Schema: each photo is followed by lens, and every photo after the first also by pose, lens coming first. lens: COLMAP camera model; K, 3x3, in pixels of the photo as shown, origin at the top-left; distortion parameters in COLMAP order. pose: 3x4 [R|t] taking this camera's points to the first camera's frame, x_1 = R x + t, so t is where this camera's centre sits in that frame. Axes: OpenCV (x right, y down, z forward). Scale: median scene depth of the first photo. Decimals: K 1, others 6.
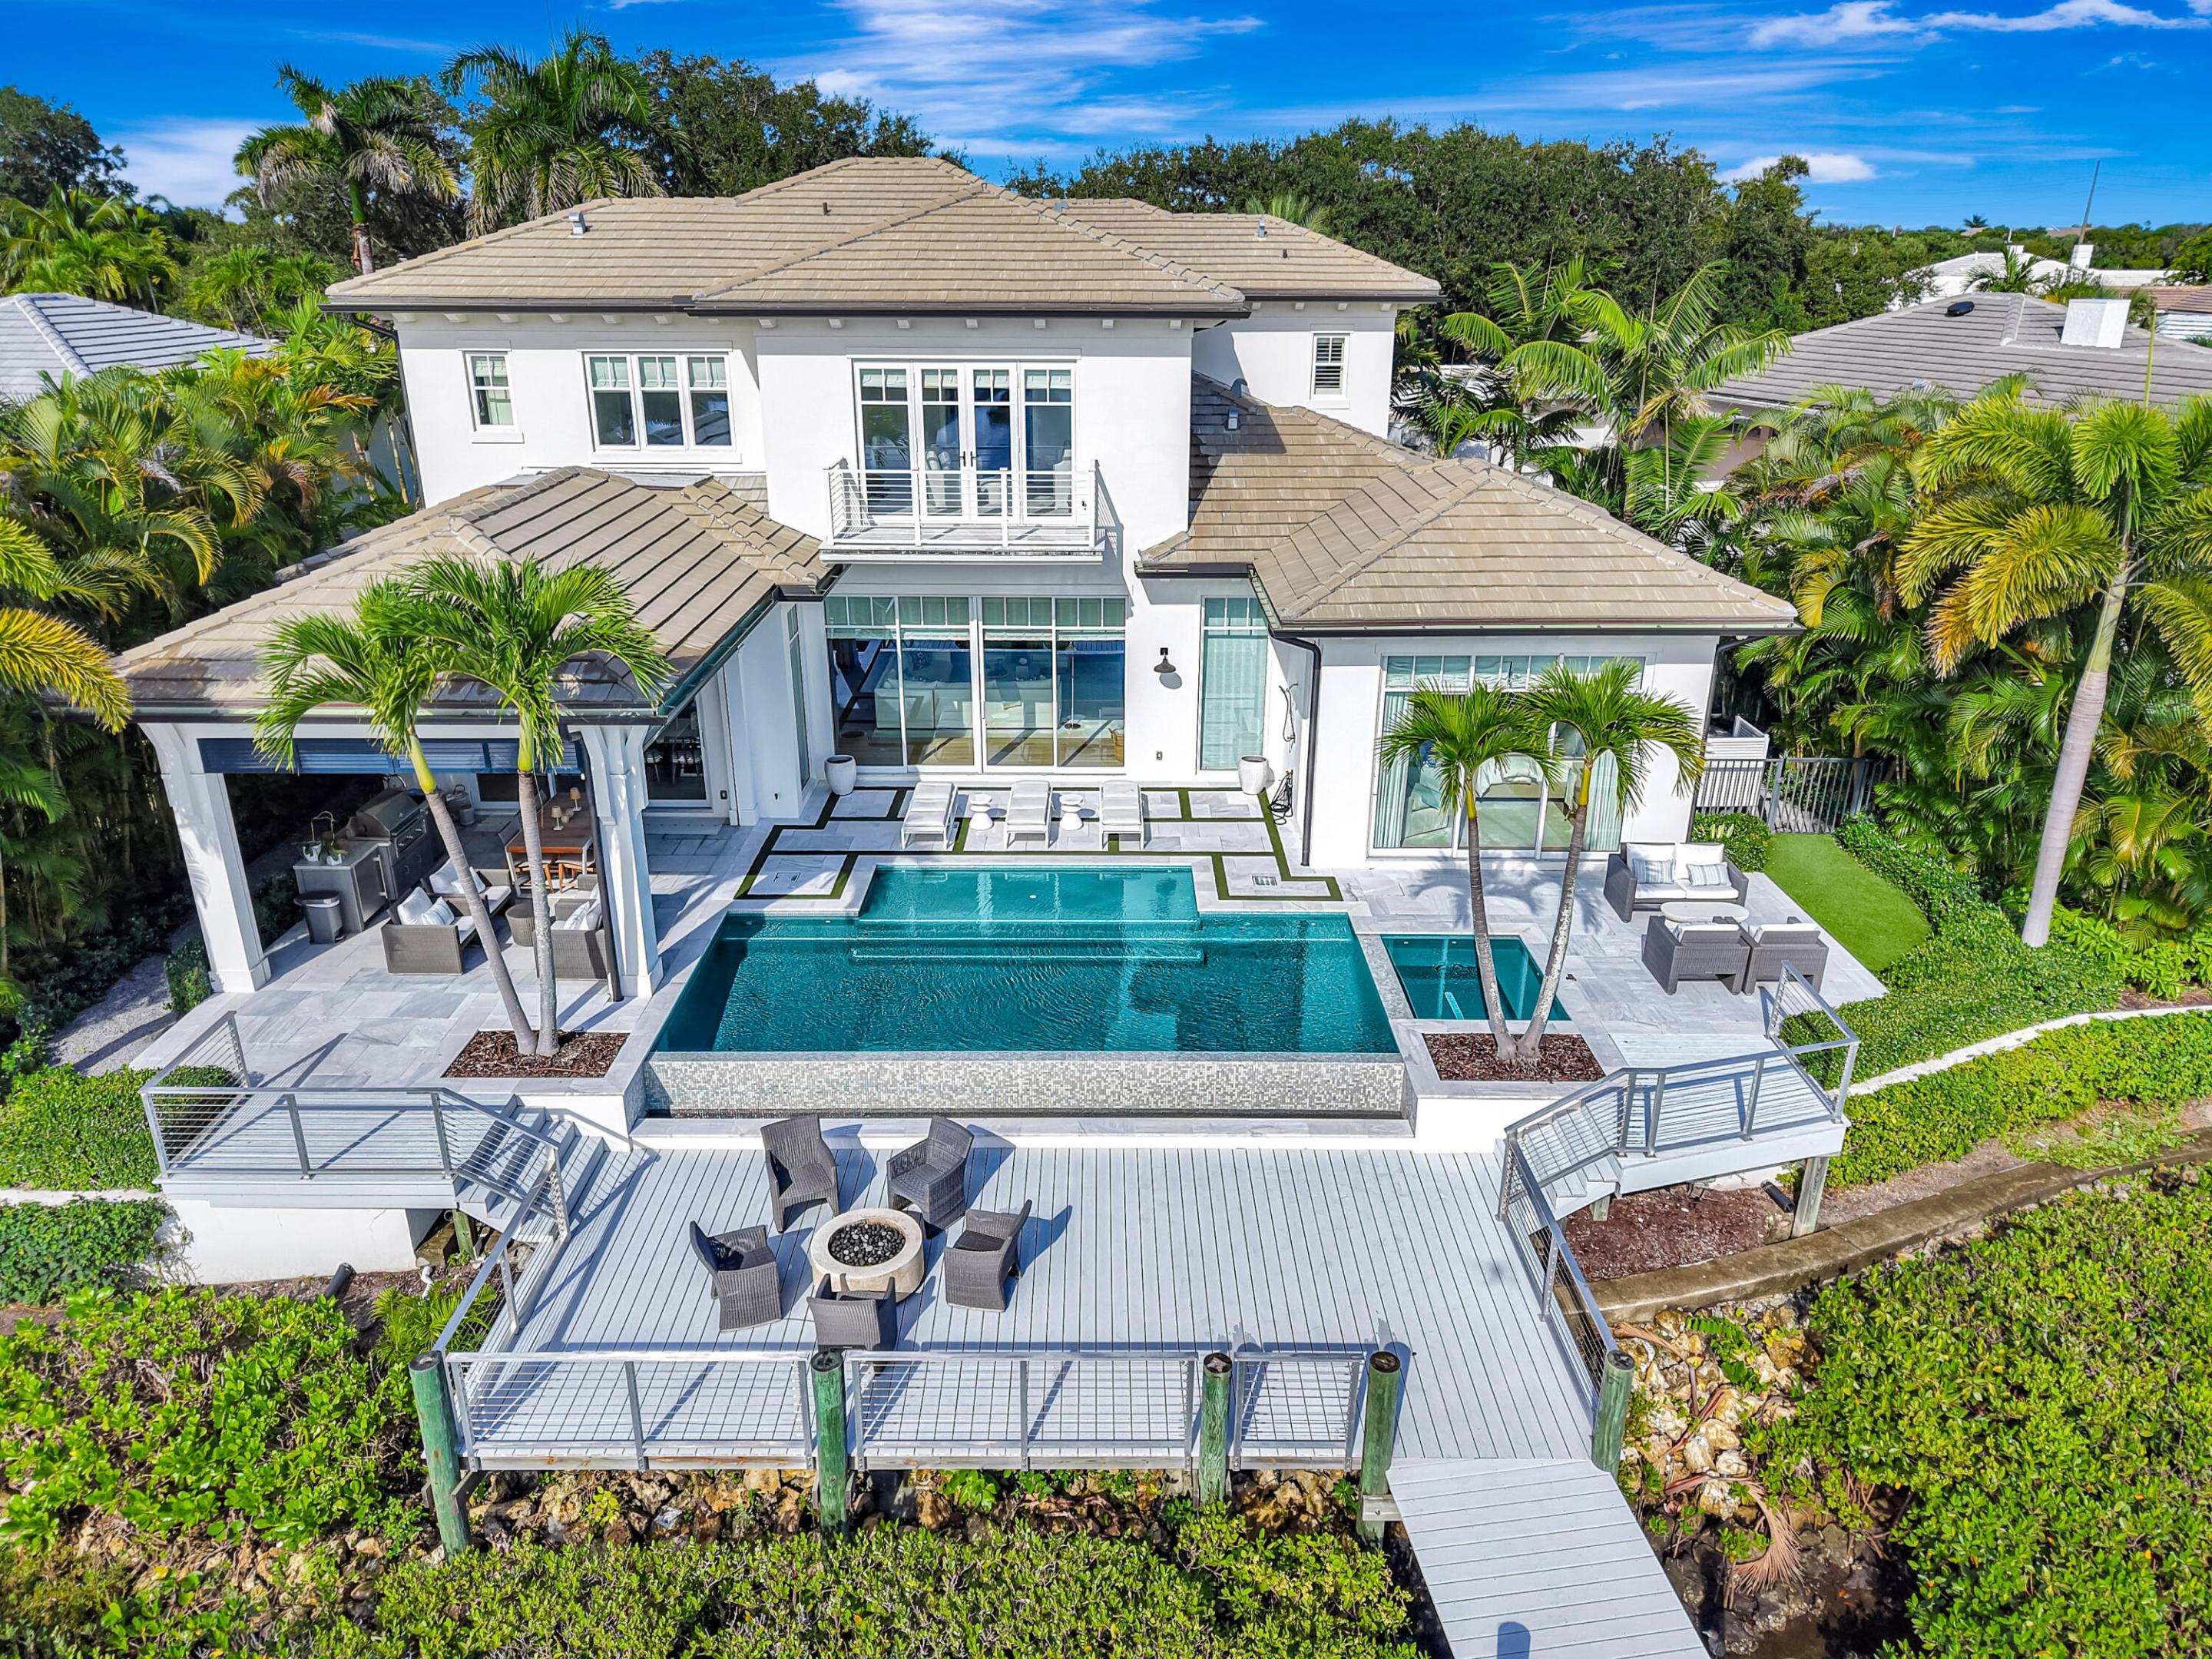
lens RADIAL K [[1511.1, 0, 1098.1], [0, 1511.1, 835.3], [0, 0, 1]] dist [0.002116, -0.006568]
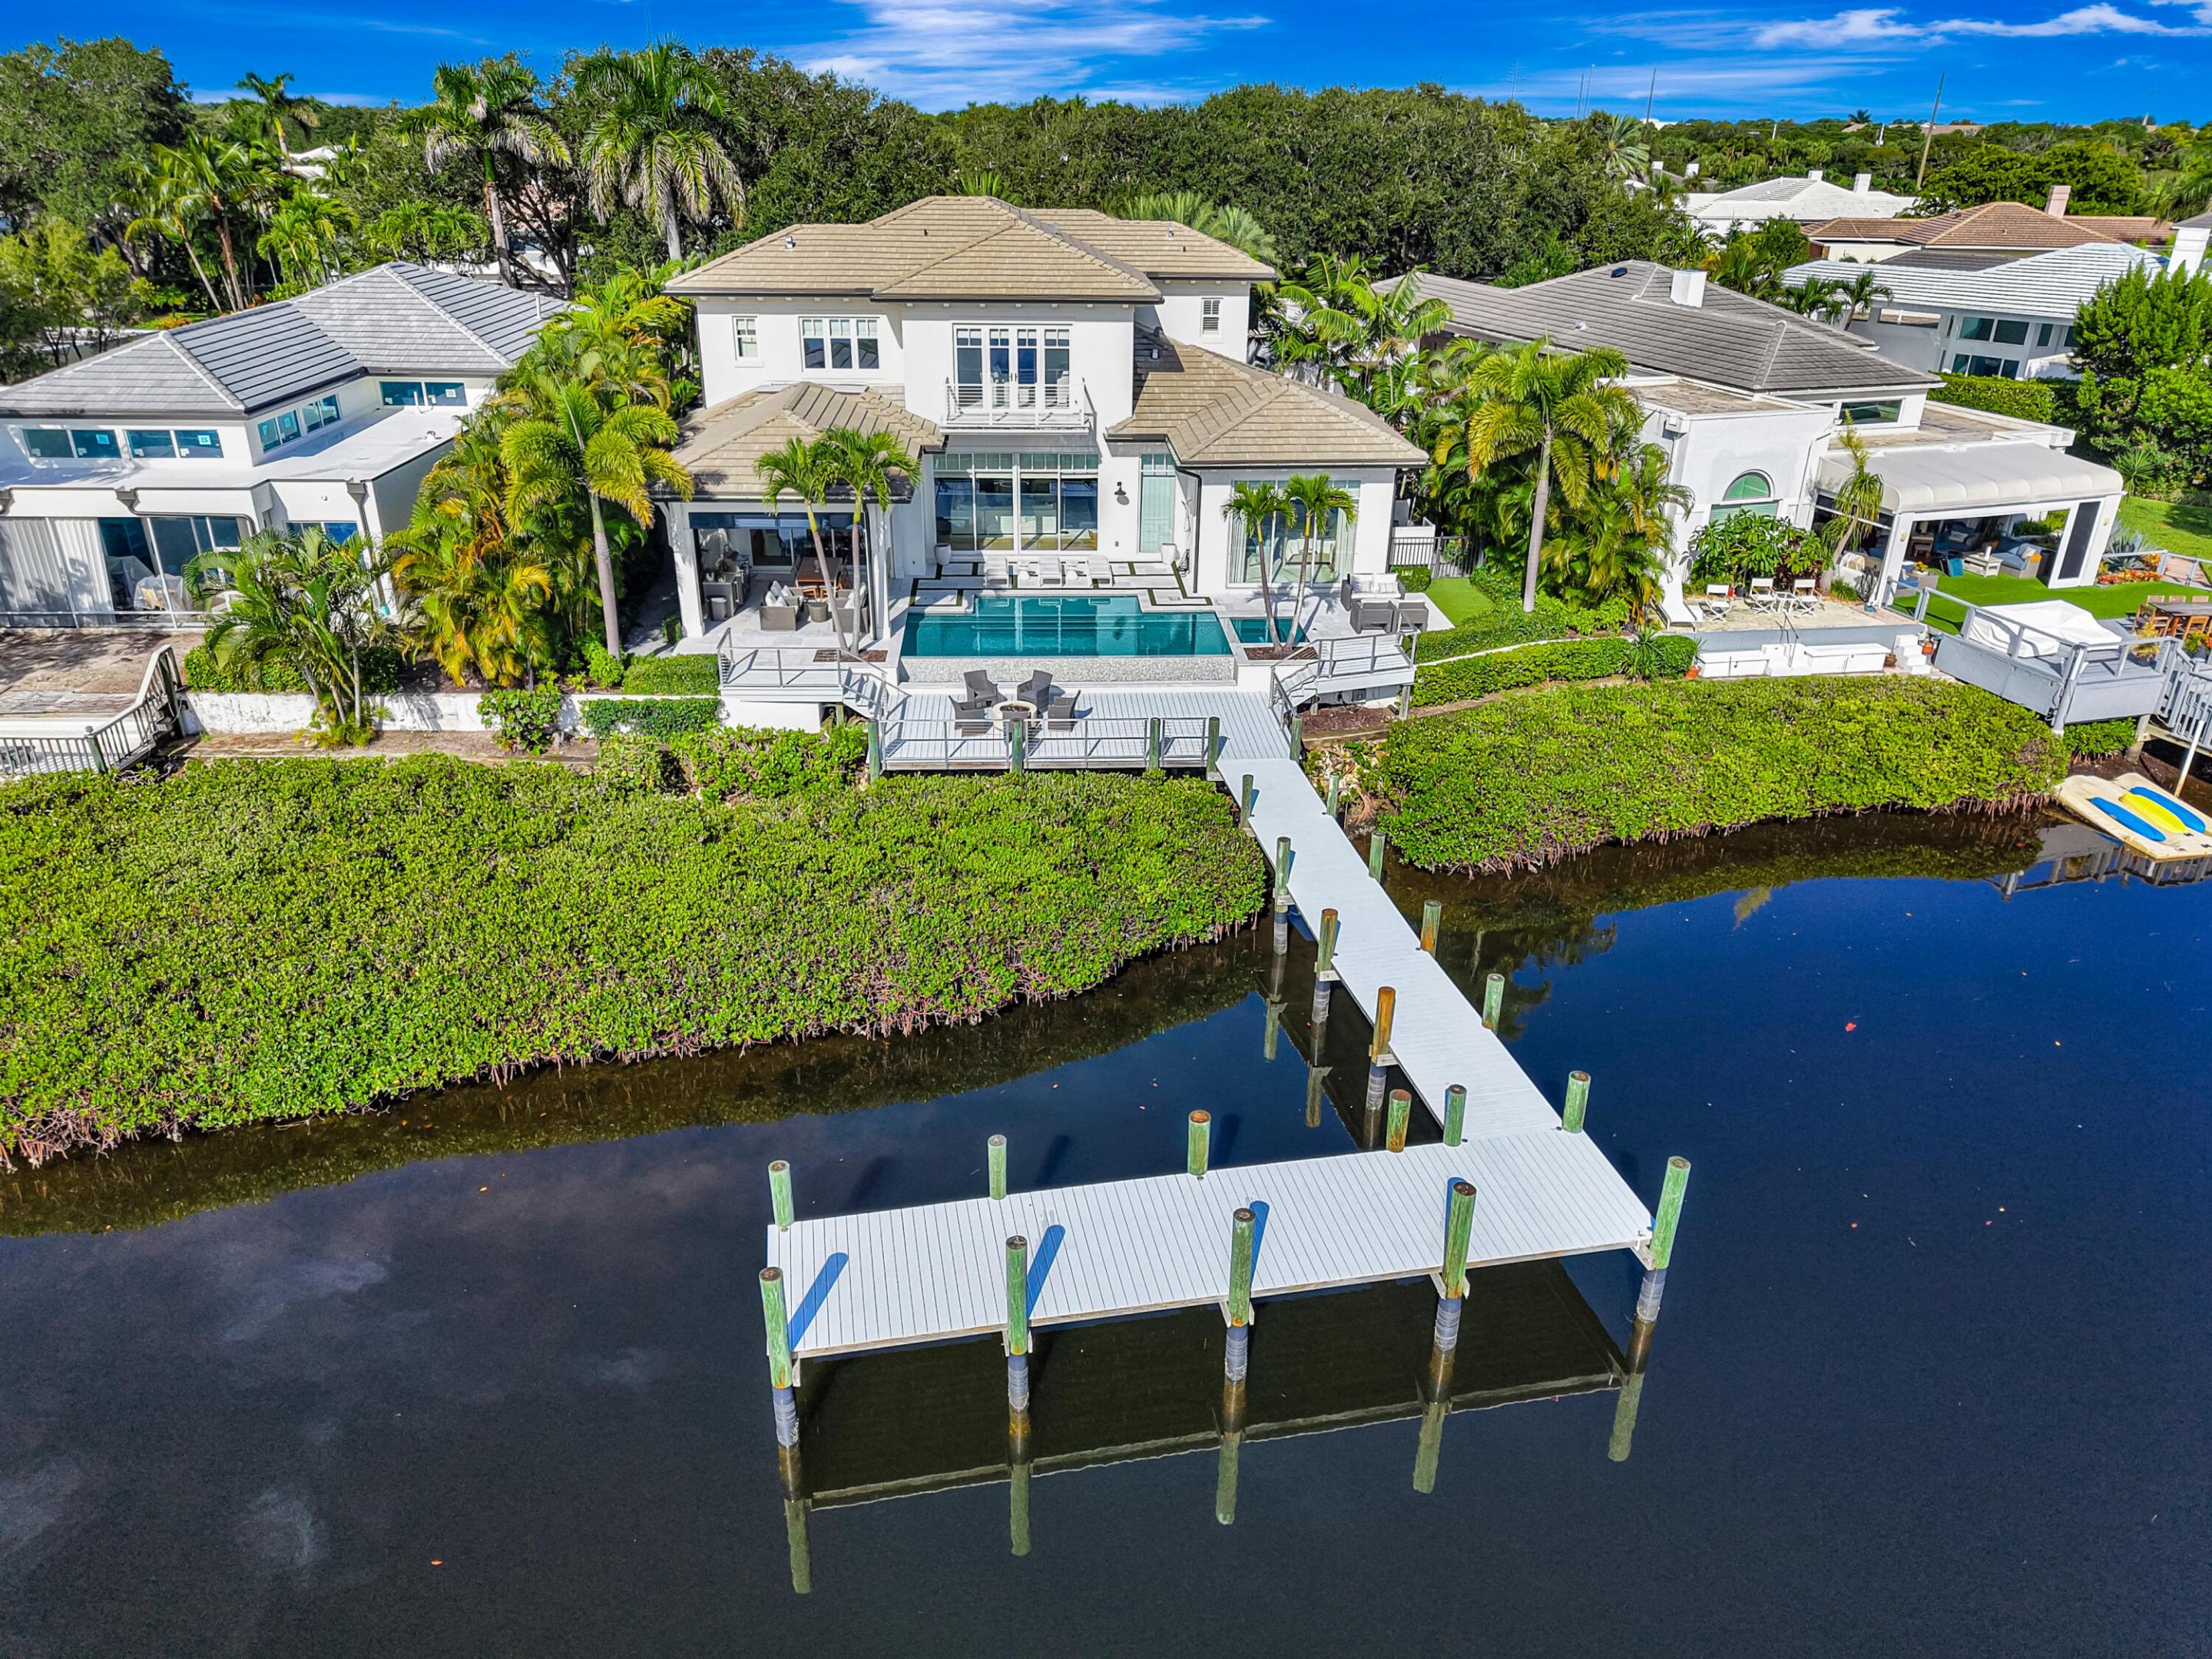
lens RADIAL K [[1498.3, 0, 1112.8], [0, 1498.3, 866.1], [0, 0, 1]] dist [0.008094, -0.042565]
pose [[0.998005, -0.019022, 0.060200, -0.089108], [0.013562, 0.995864, 0.089840, 0.190271], [-0.061659, -0.088844, 0.994135, -0.916297]]
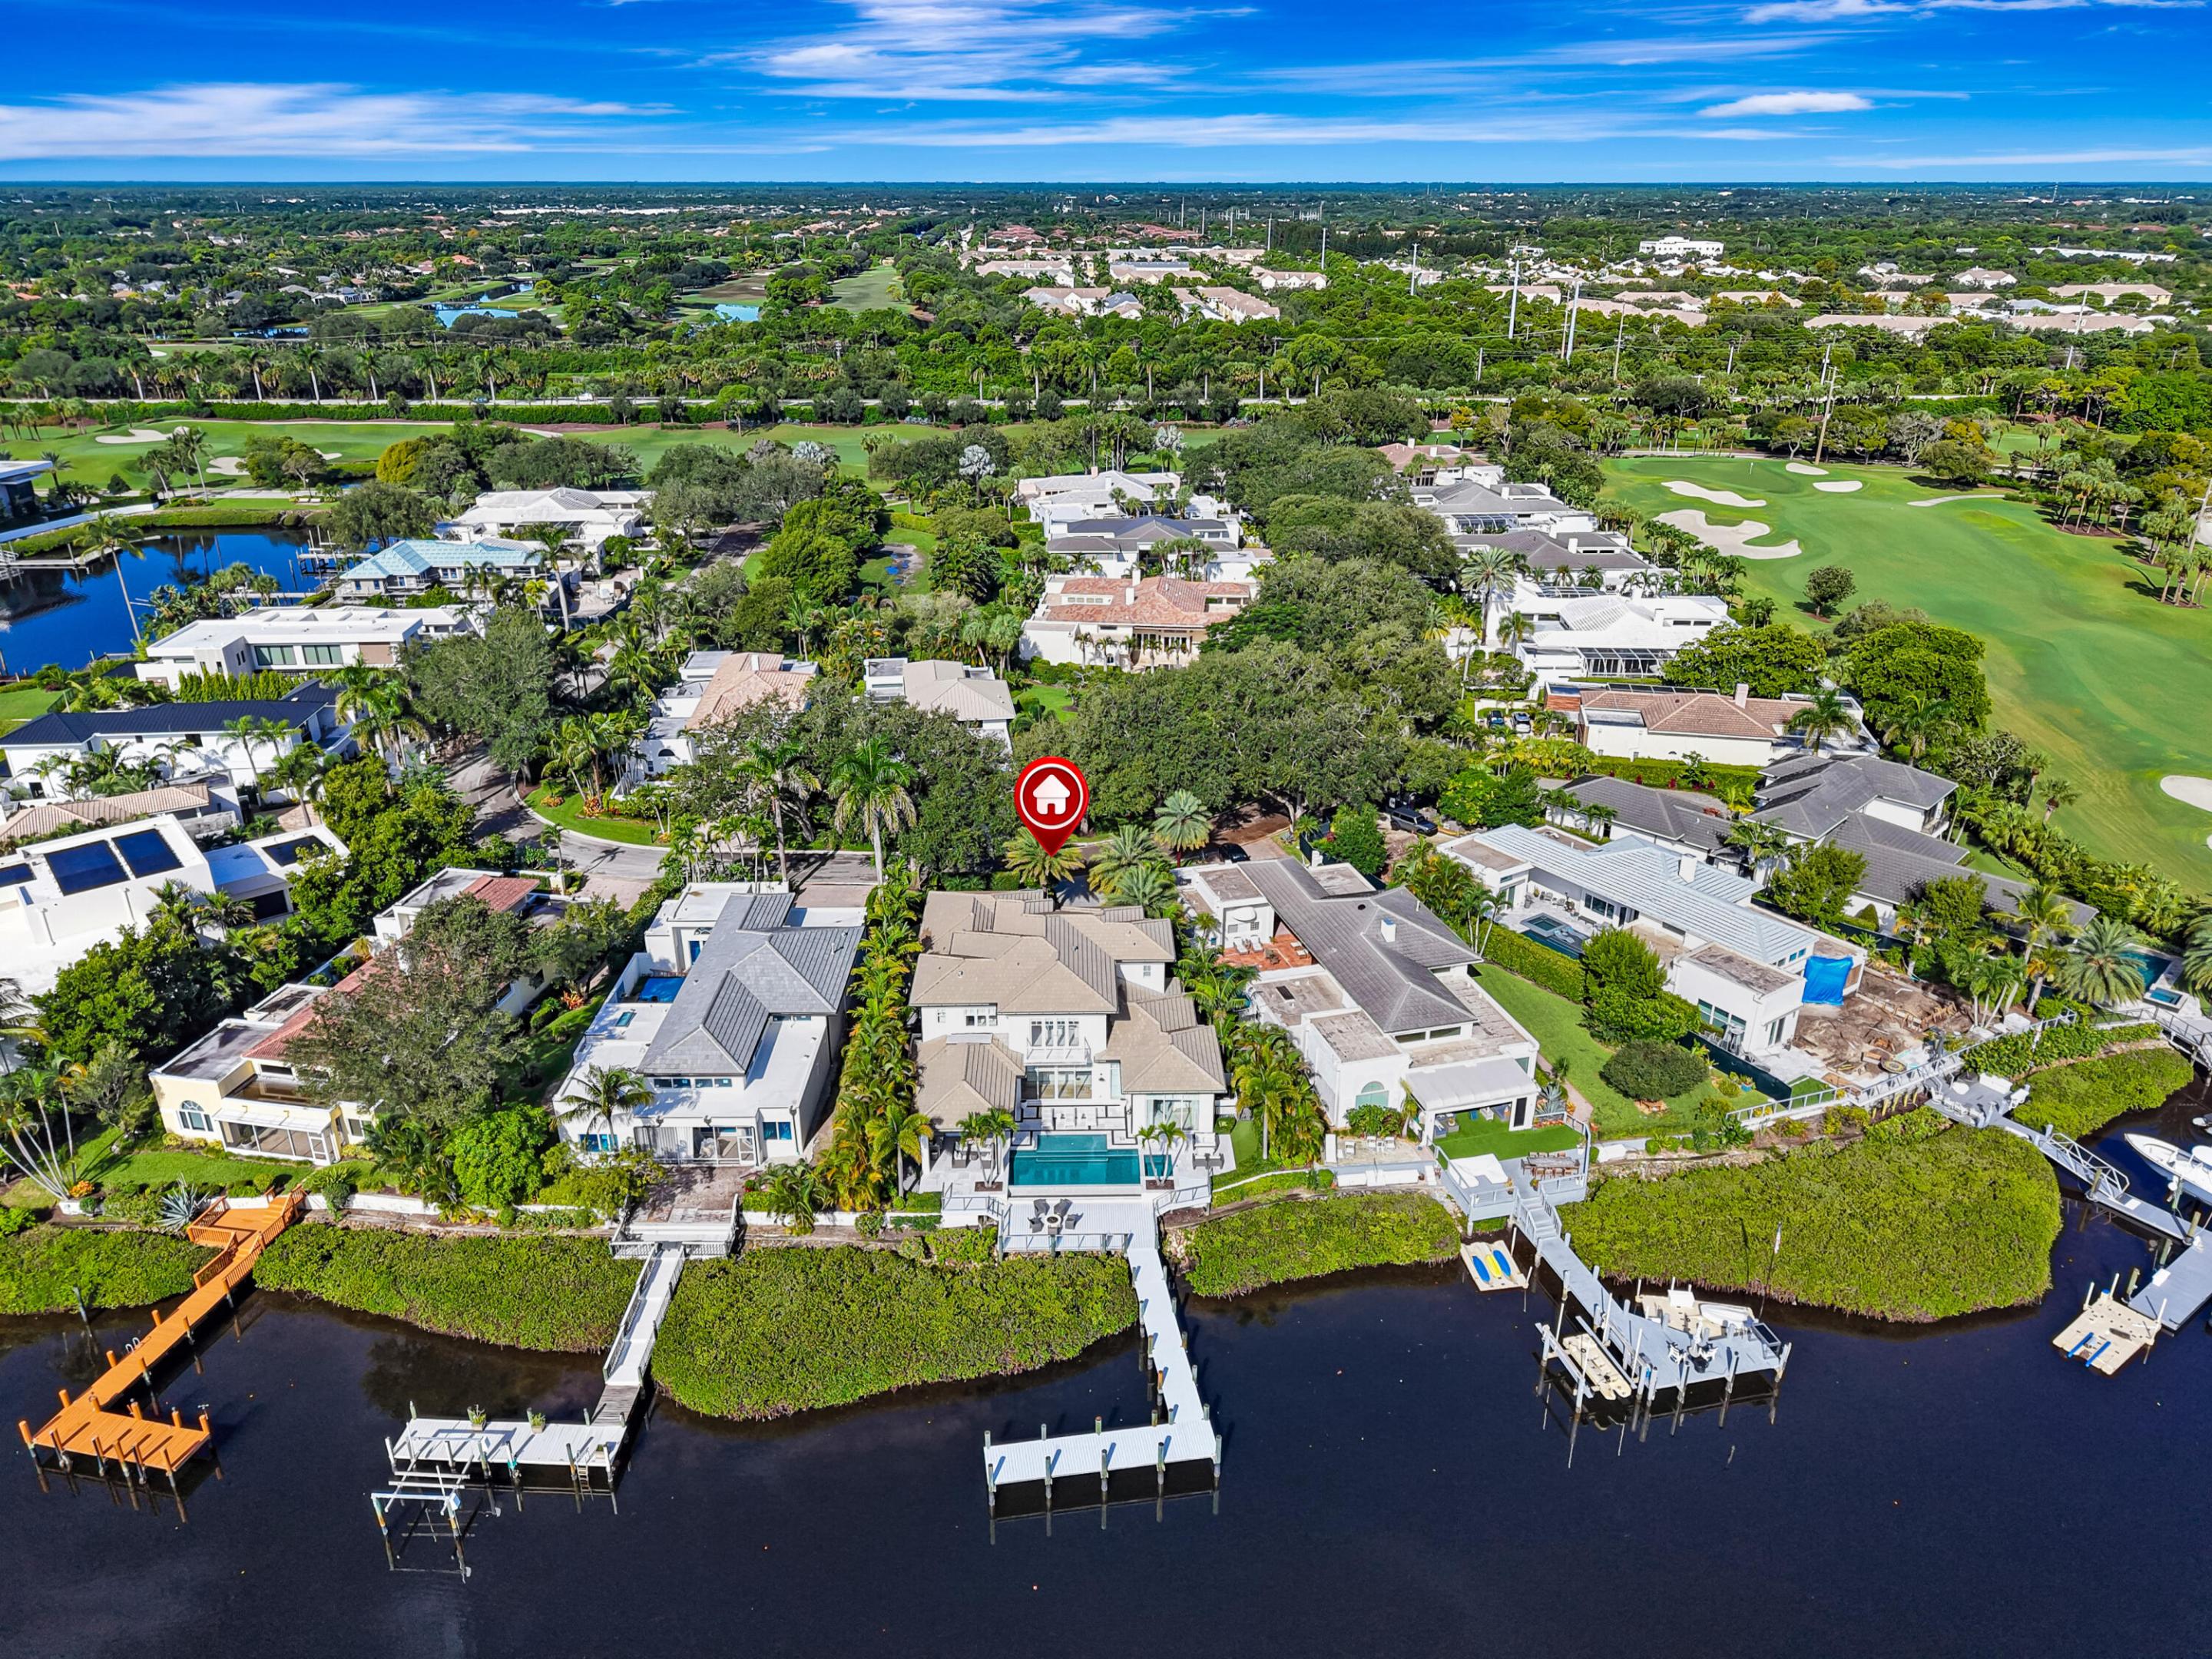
lens RADIAL K [[1511.1, 0, 1098.1], [0, 1511.1, 835.3], [0, 0, 1]] dist [0.002116, -0.006568]
pose [[0.999813, -0.014696, 0.012589, -0.008762], [0.014075, 0.998744, 0.048078, -1.050731], [-0.013280, -0.047892, 0.998764, -3.366542]]
